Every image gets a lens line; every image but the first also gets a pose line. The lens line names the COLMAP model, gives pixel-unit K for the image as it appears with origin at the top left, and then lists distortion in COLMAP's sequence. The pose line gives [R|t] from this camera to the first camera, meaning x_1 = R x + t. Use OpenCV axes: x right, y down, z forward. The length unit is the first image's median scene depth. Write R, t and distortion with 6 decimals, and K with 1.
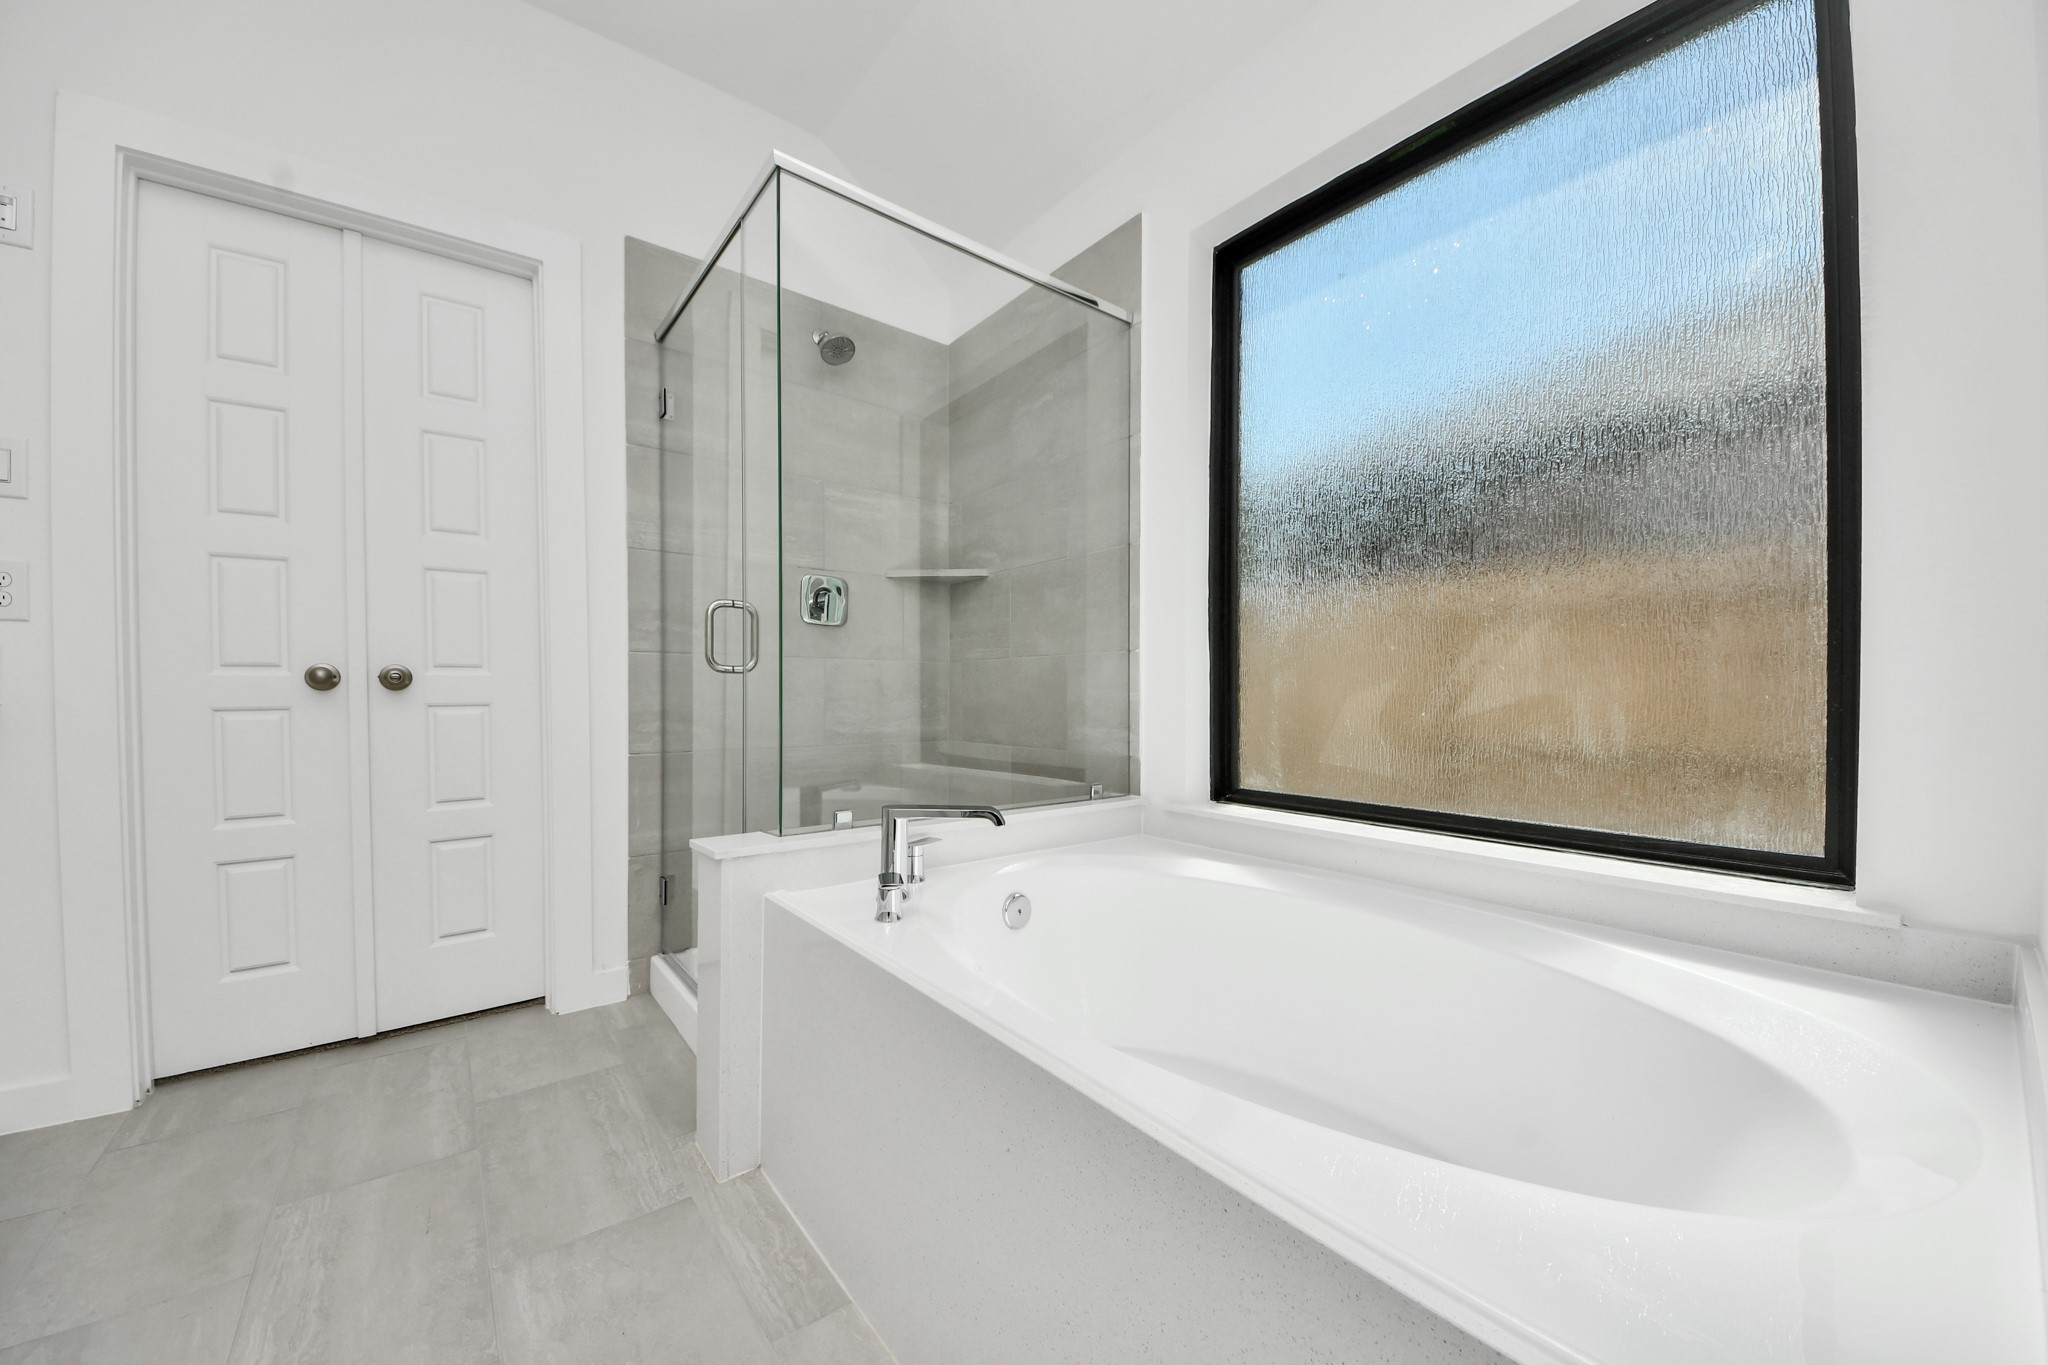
lens RADIAL K [[727.6, 0, 1022.2], [0, 727.6, 695.4], [0, 0, 1]] dist [0.019653, -0.015920]
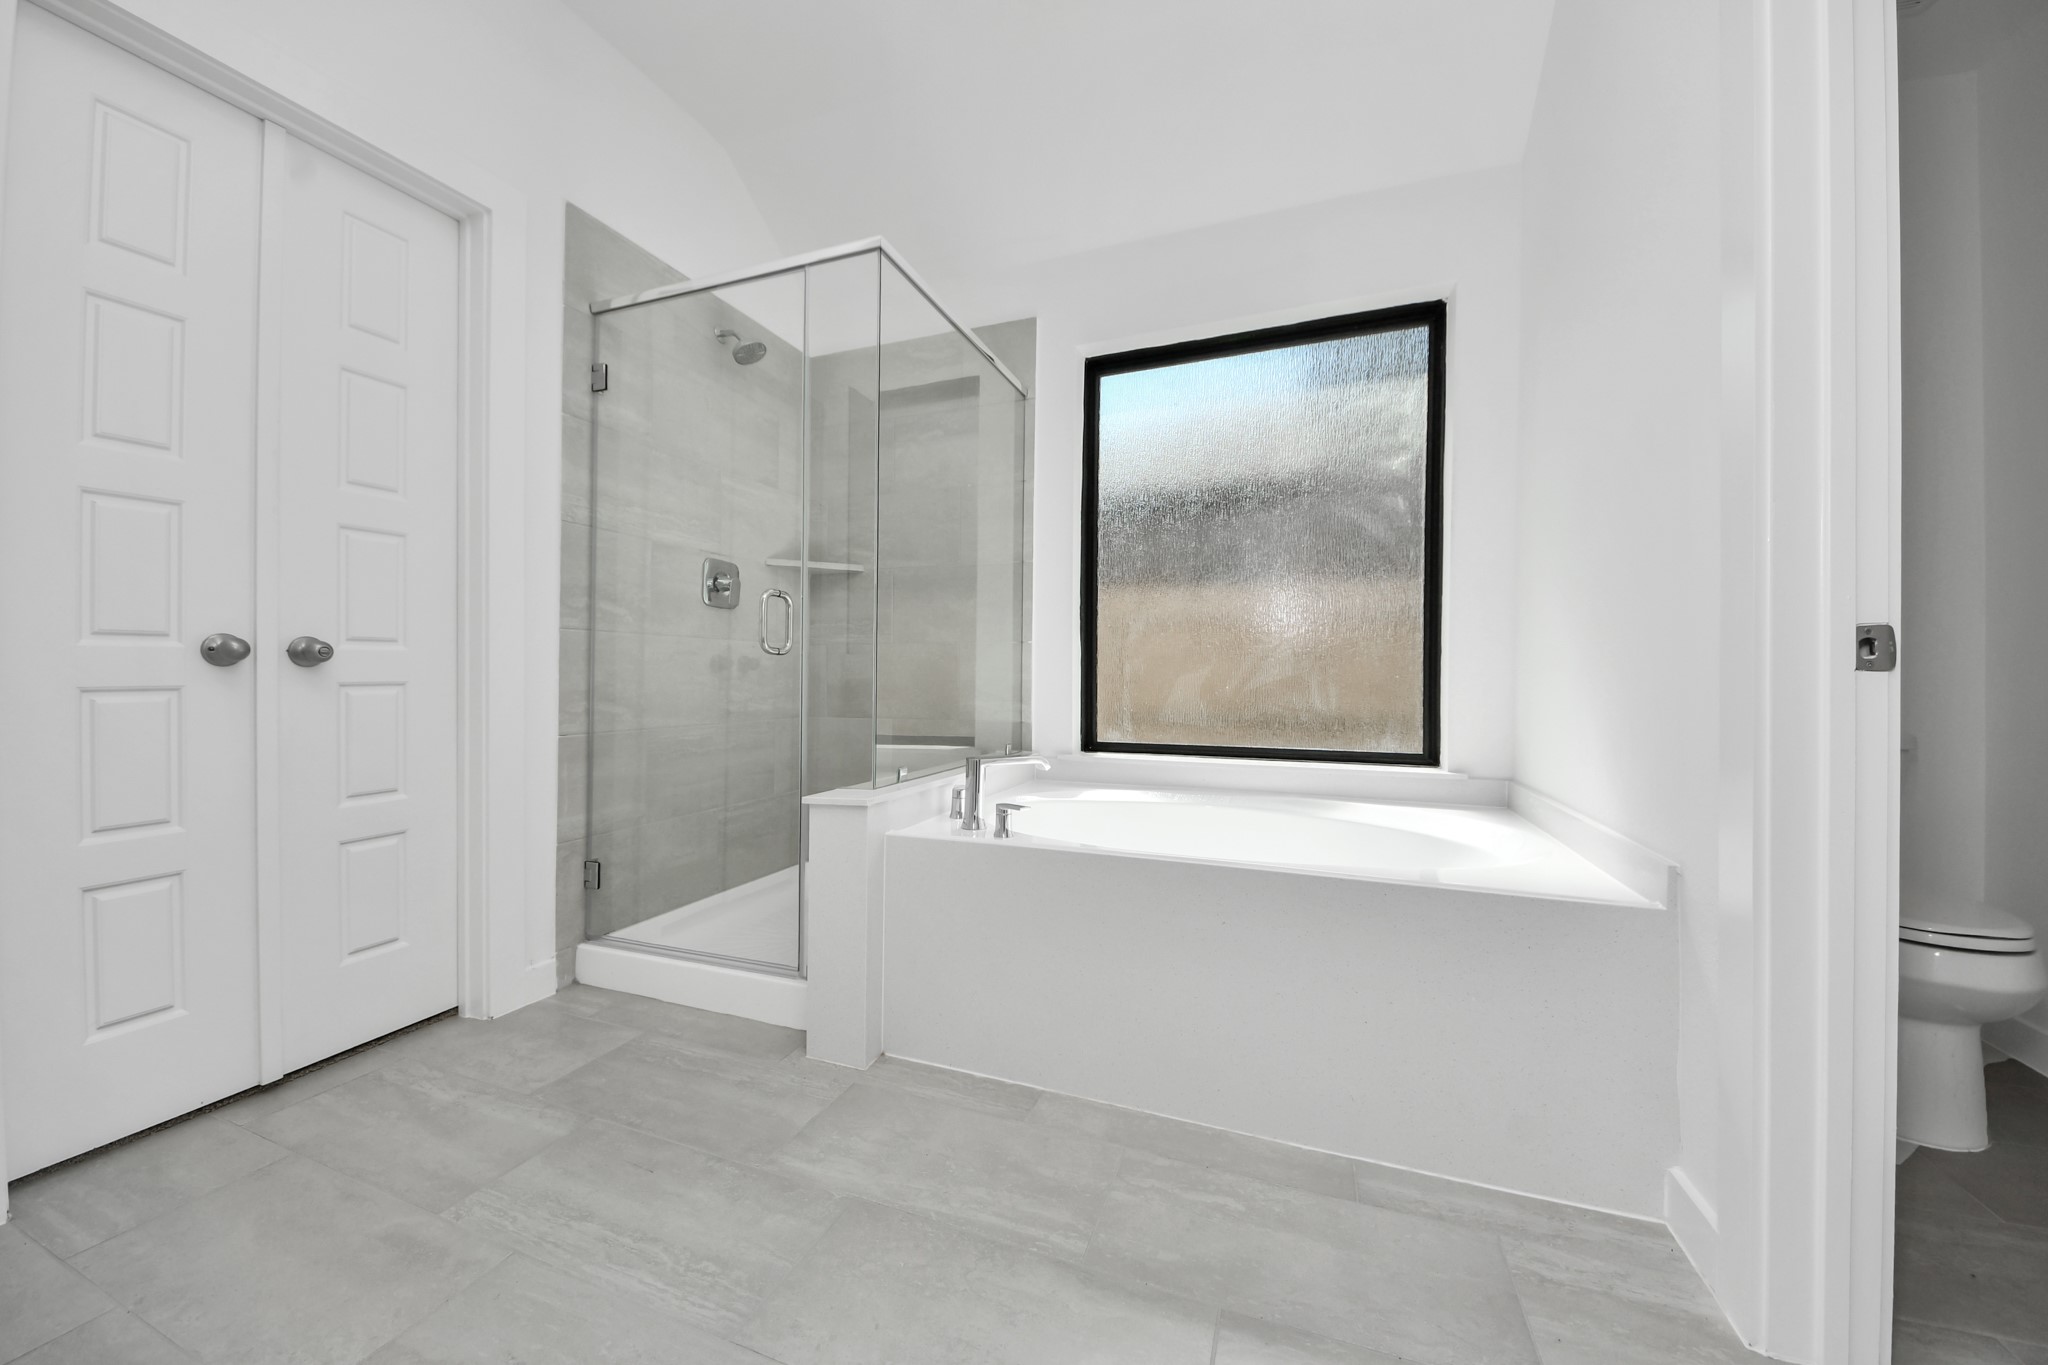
lens RADIAL K [[690.0, 0, 1028.7], [0, 690.0, 668.9], [0, 0, 1]] dist [0.006328, -0.008158]
pose [[0.871628, 0.007608, 0.490109, -0.459869], [-0.001717, 0.999921, -0.012469, 0.003429], [-0.490165, 0.010027, 0.871572, -0.093172]]
